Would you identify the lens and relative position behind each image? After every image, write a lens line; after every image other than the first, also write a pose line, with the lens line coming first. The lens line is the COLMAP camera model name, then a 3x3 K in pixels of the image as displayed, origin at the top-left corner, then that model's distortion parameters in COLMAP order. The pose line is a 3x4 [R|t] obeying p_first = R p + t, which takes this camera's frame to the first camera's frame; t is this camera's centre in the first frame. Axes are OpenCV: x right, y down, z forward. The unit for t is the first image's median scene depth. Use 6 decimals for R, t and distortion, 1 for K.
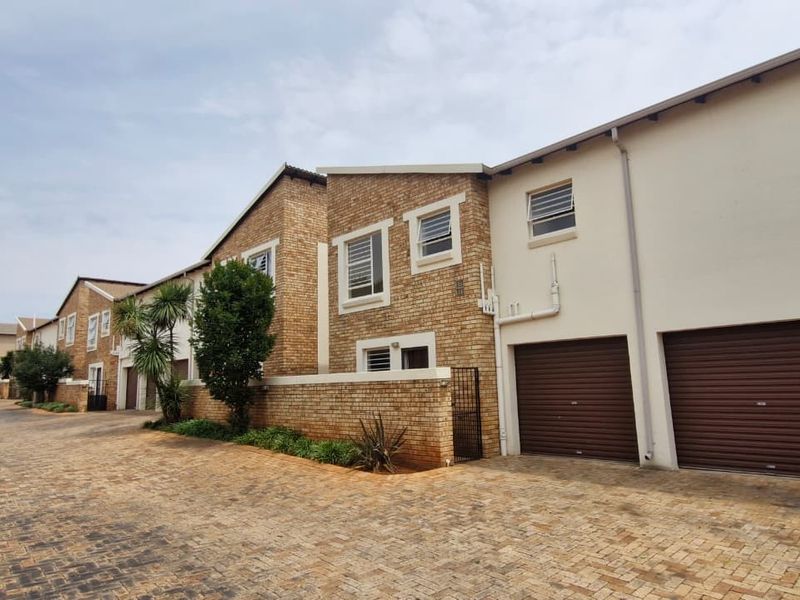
lens RADIAL K [[522.8, 0, 400.0], [0, 522.8, 300.0], [0, 0, 1]] dist [-0.000167, -0.000055]
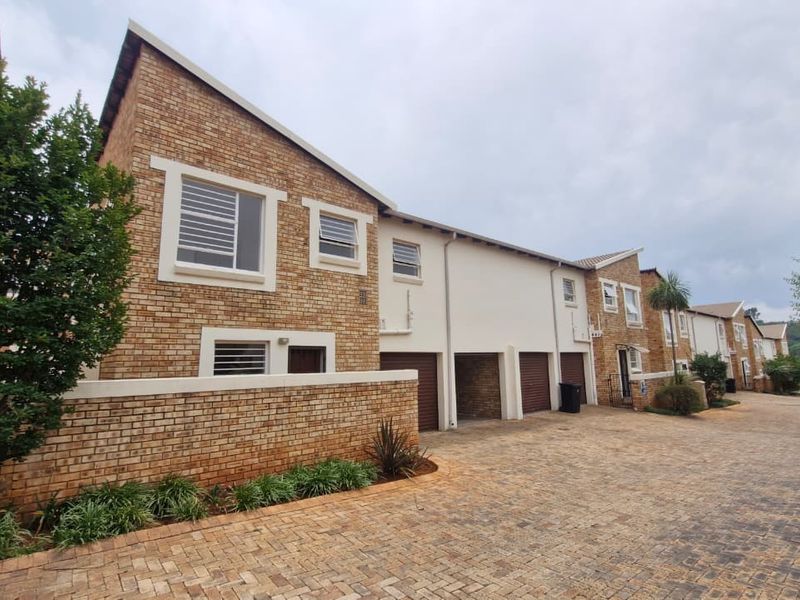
lens RADIAL K [[421.2, 0, 407.9], [0, 421.2, 297.9], [0, 0, 1]] dist [0.003549, -0.000948]
pose [[0.034826, 0.188690, 0.981419, -0.700484], [-0.134232, 0.974000, -0.182501, 0.118688], [-0.990338, -0.125382, 0.059248, 0.792609]]
